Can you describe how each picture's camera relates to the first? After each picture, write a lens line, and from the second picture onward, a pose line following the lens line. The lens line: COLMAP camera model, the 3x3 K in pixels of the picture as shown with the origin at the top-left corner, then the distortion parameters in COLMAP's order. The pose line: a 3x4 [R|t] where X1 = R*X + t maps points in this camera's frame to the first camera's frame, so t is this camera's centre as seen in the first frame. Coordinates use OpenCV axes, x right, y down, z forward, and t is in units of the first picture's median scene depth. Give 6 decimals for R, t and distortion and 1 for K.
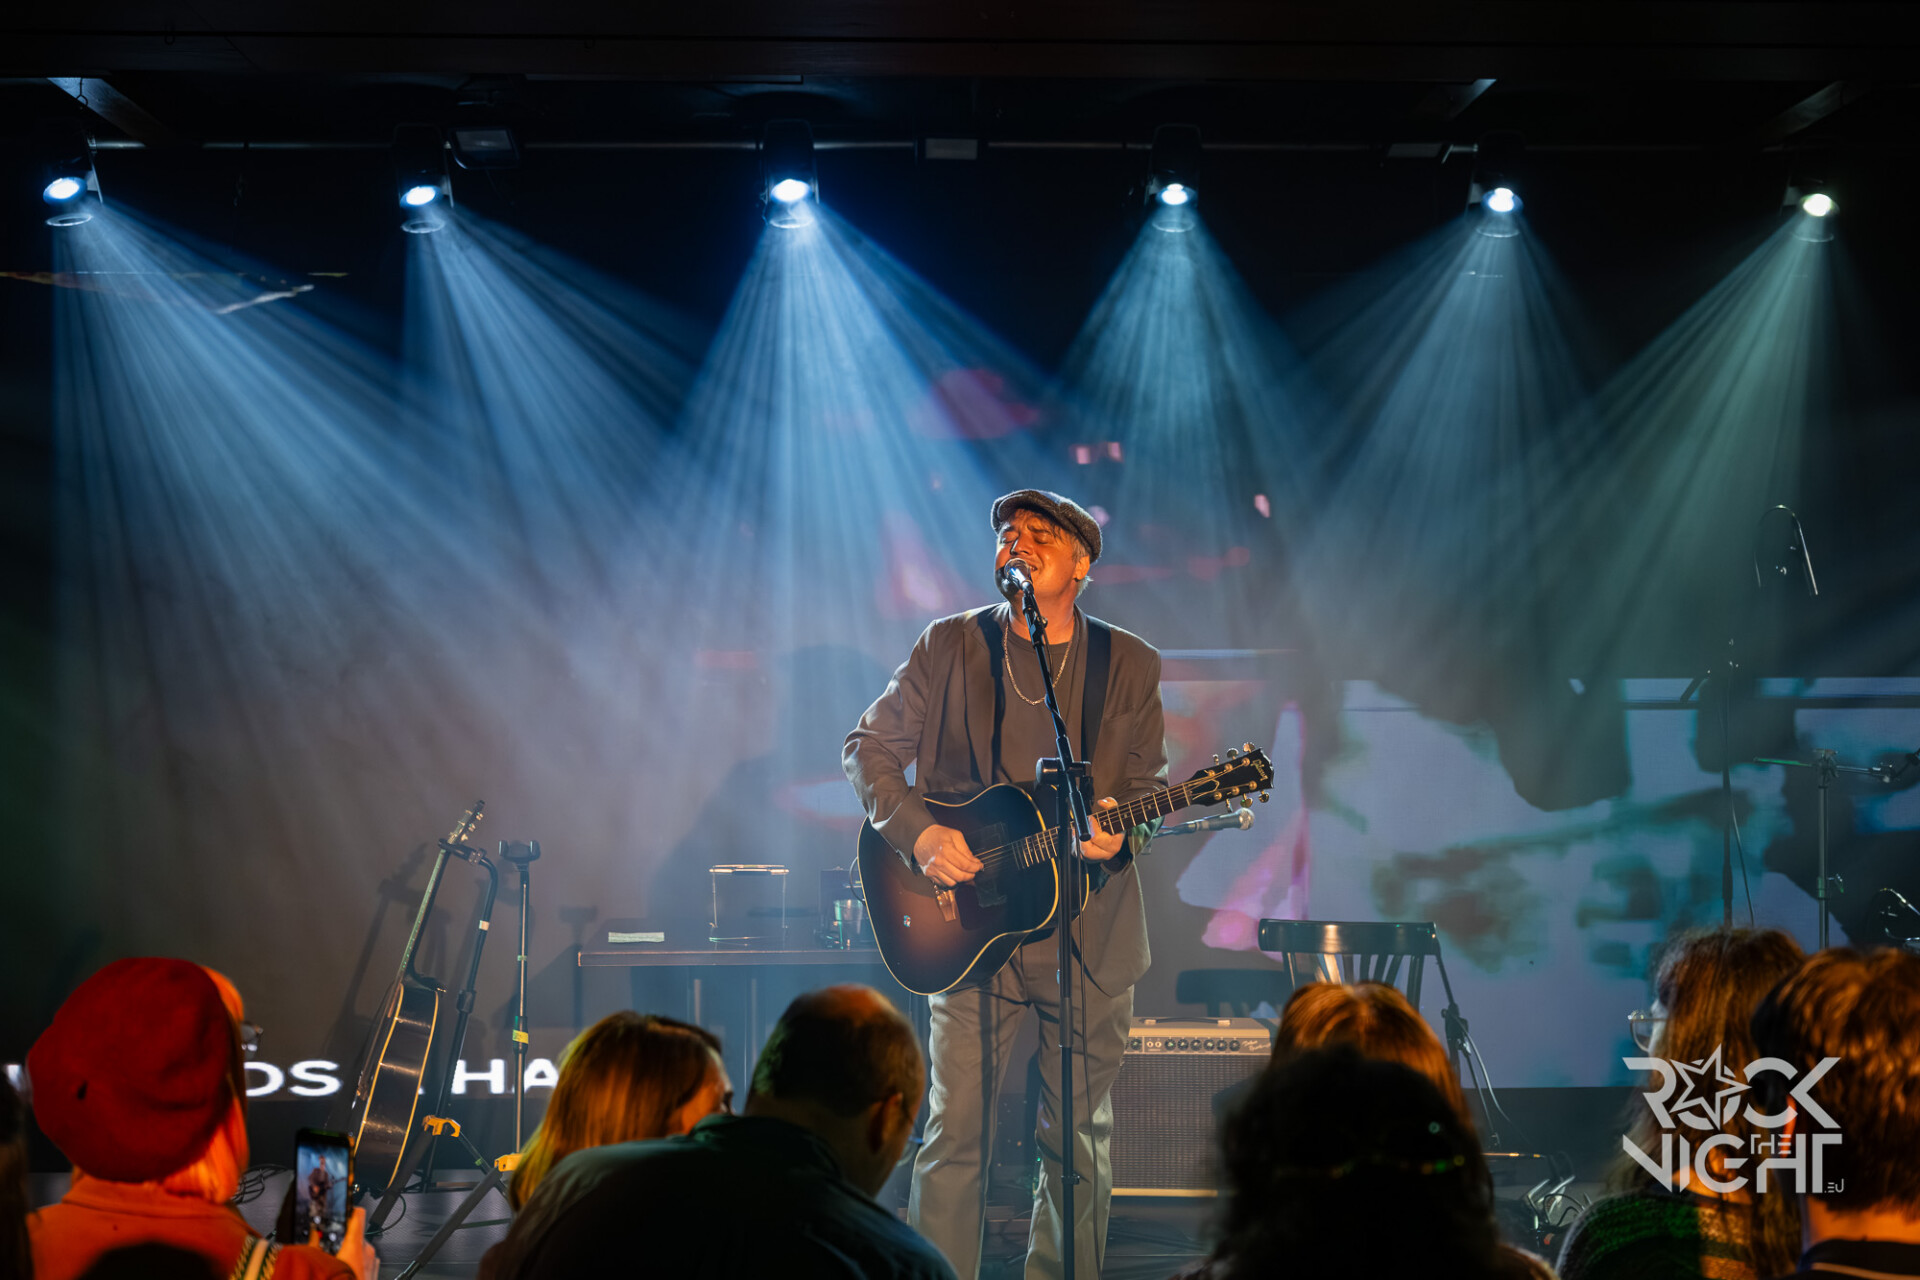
lens RADIAL K [[2133.7, 0, 960.0], [0, 2133.7, 640.0], [0, 0, 1]] dist [-0.003322, 0.007366]
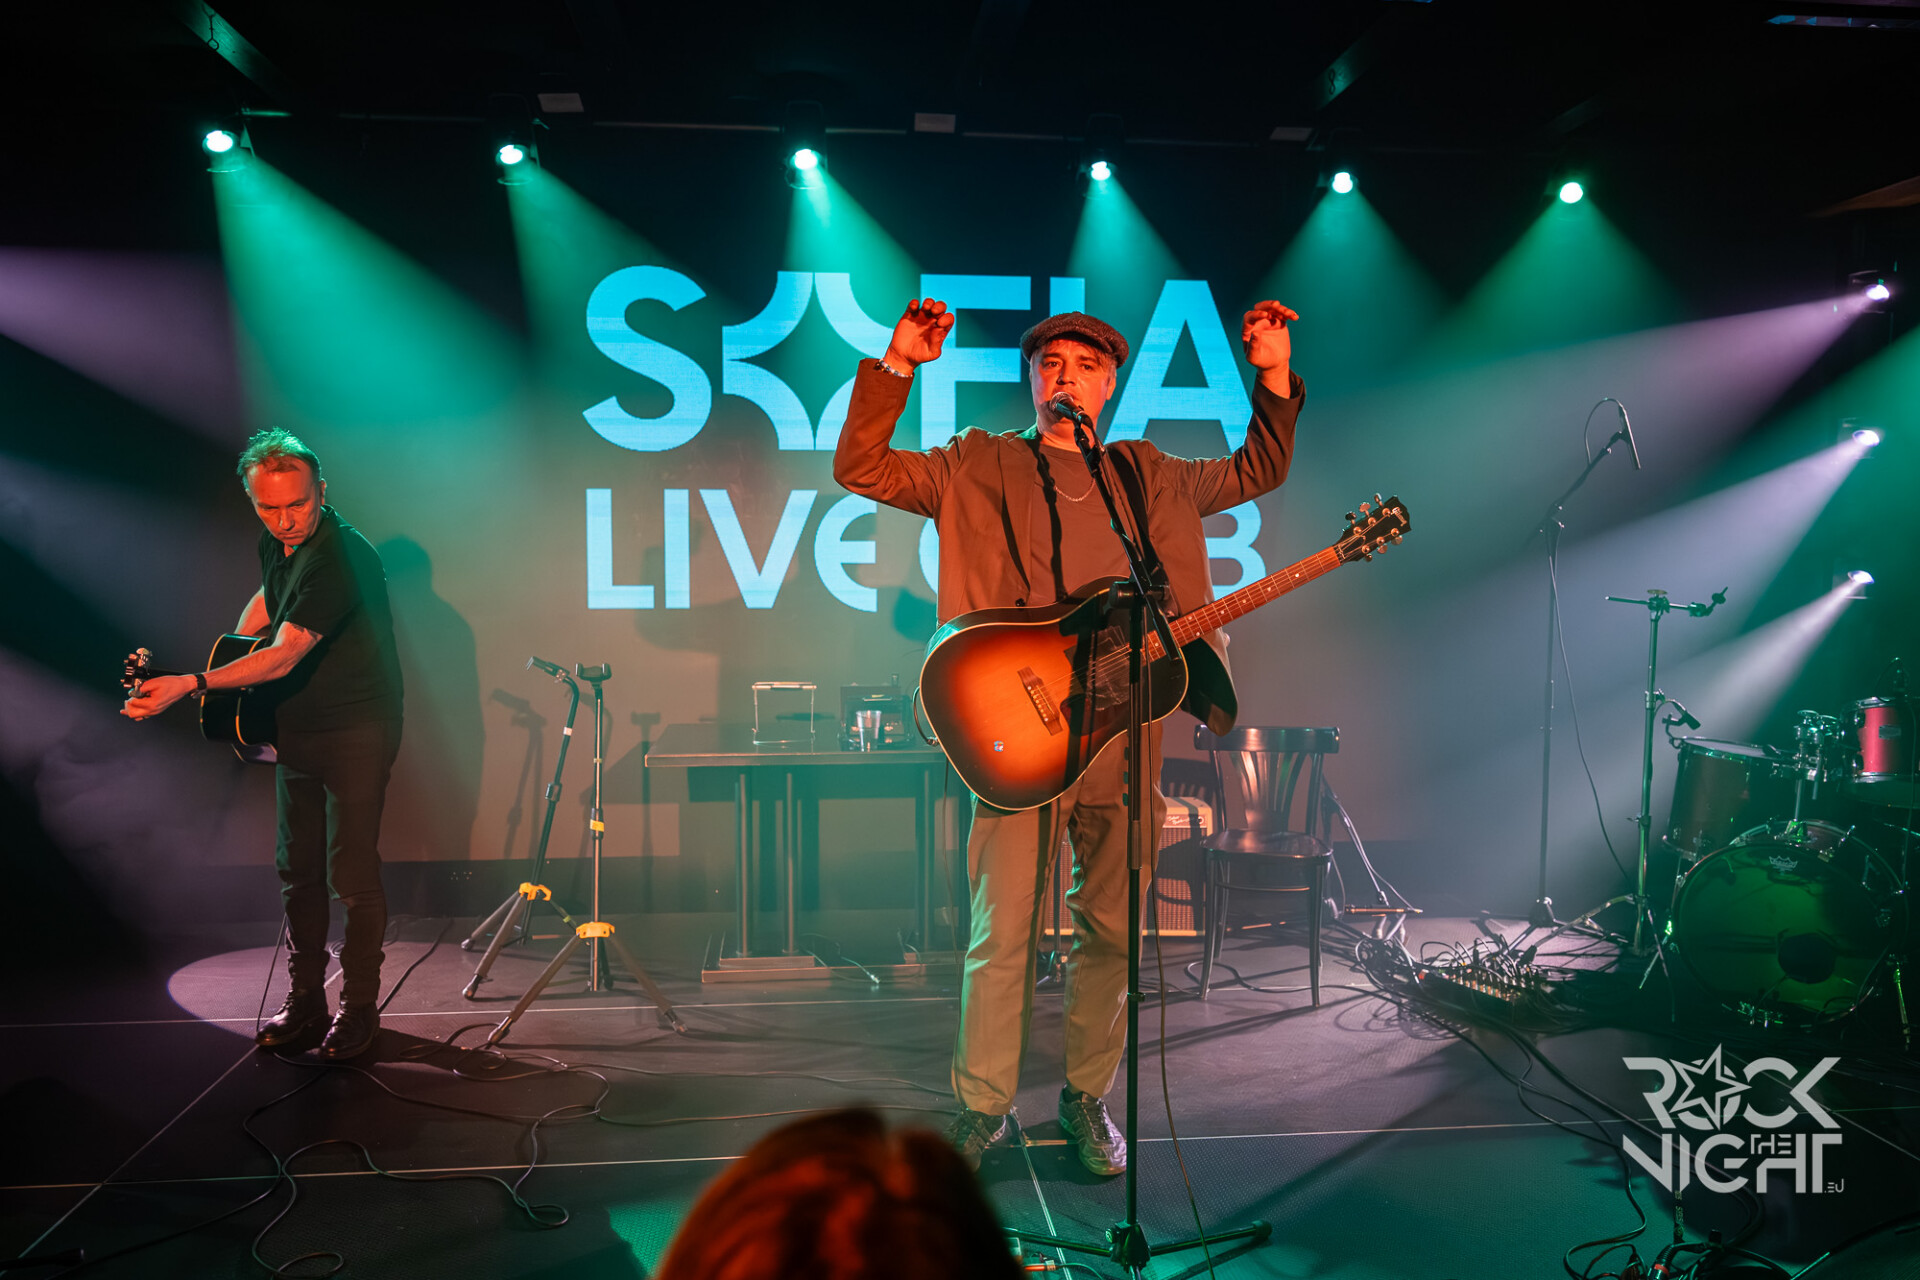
lens RADIAL K [[1299.4, 0, 960.0], [0, 1299.4, 640.0], [0, 0, 1]] dist [0.001201, -0.000804]
pose [[0.998491, -0.000451, 0.054907, -0.037799], [-0.003566, 0.997322, 0.073044, 0.025318], [-0.054793, -0.073129, 0.995816, 0.244492]]
